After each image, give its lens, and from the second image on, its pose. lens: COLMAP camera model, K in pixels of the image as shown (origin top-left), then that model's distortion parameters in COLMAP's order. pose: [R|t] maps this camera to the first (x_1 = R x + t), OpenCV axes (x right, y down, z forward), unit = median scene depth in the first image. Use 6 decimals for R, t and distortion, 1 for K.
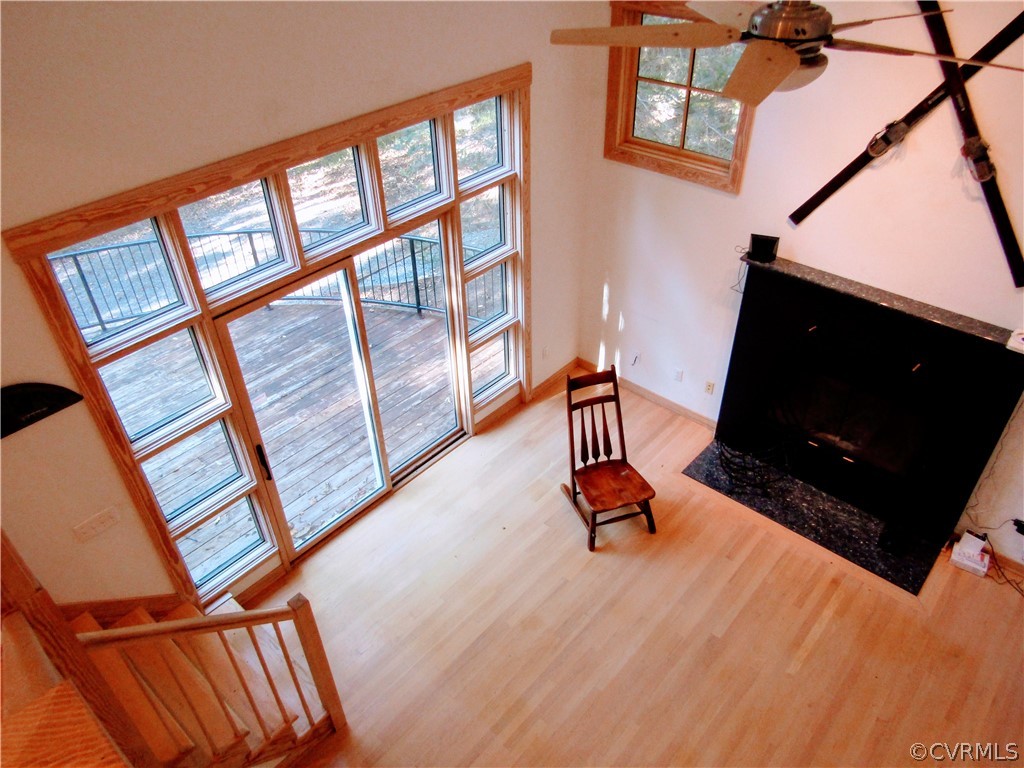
lens RADIAL K [[736.2, 0, 510.2], [0, 736.2, 388.7], [0, 0, 1]] dist [-0.009667, 0.007365]
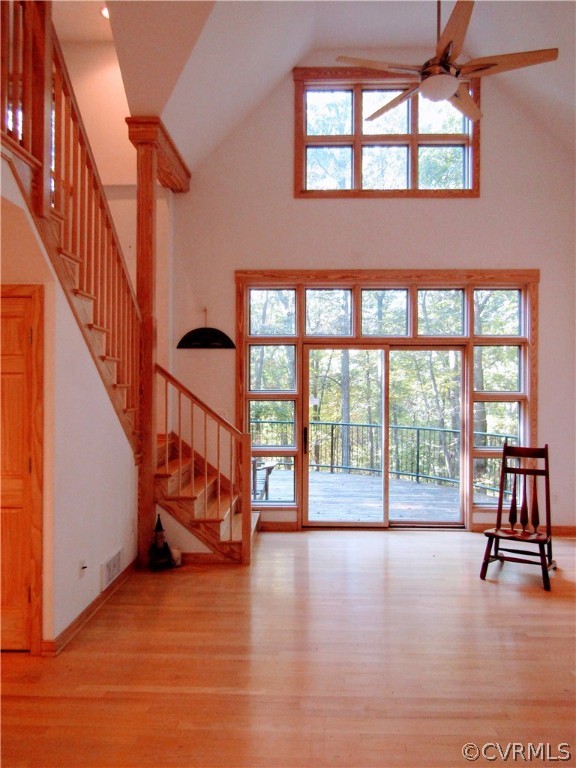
lens RADIAL K [[552.1, 0, 291.1], [0, 552.1, 382.9], [0, 0, 1]] dist [-0.009667, 0.007365]
pose [[0.648239, 0.025468, -0.761011, 0.579431], [-0.486101, 0.783116, -0.387859, 0.470080], [0.586082, 0.621354, 0.520026, 0.192396]]
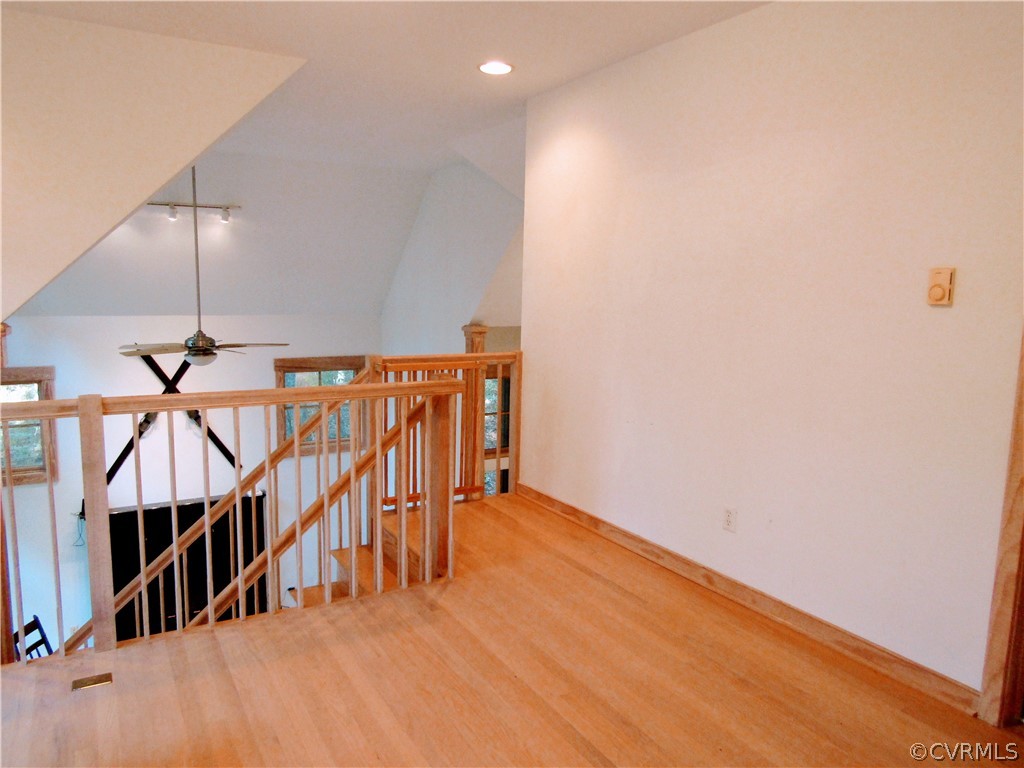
lens RADIAL K [[736.2, 0, 511.9], [0, 736.2, 380.1], [0, 0, 1]] dist [-0.009667, 0.007365]
pose [[0.304782, -0.098794, 0.947284, -0.802484], [0.560512, 0.822733, -0.094537, 0.224891], [-0.770022, 0.559778, 0.306129, -0.285146]]
